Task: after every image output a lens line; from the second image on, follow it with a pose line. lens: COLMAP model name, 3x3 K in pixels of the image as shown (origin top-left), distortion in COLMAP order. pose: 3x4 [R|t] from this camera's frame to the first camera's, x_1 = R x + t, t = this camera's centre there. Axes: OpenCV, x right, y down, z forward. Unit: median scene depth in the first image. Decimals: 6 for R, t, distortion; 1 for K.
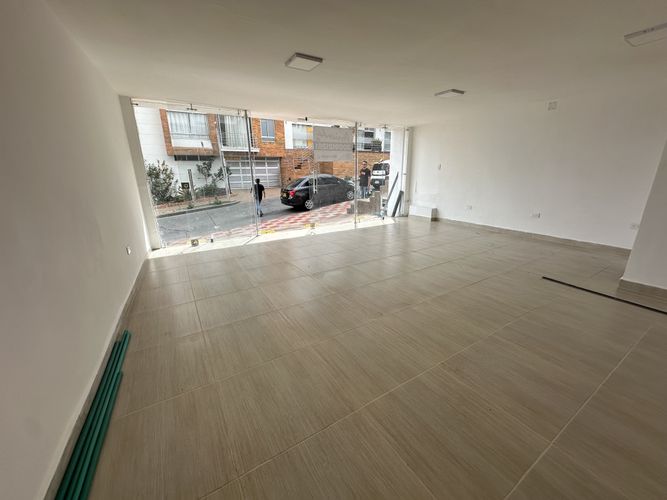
lens RADIAL K [[265.2, 0, 334.1], [0, 265.2, 252.7], [0, 0, 1]] dist [-0.003547, 0.000661]
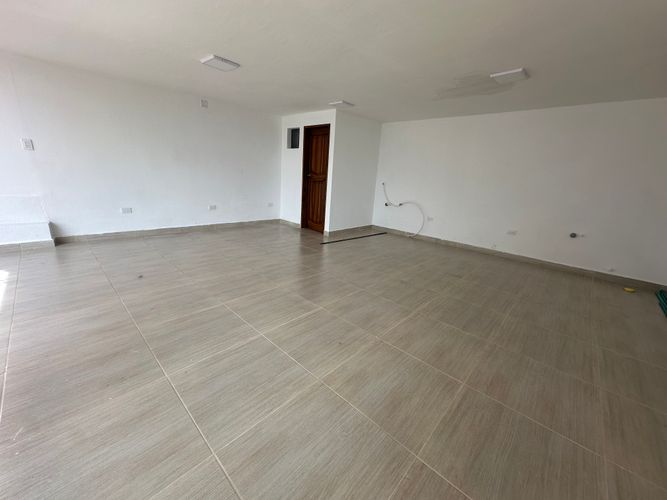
lens RADIAL K [[265.2, 0, 333.6], [0, 265.2, 249.0], [0, 0, 1]] dist [-0.003547, 0.000661]
pose [[-0.252323, -0.267008, 0.930075, -0.295732], [0.224522, 0.918789, 0.324679, -0.168259], [-0.941235, 0.290747, -0.171882, 0.581533]]
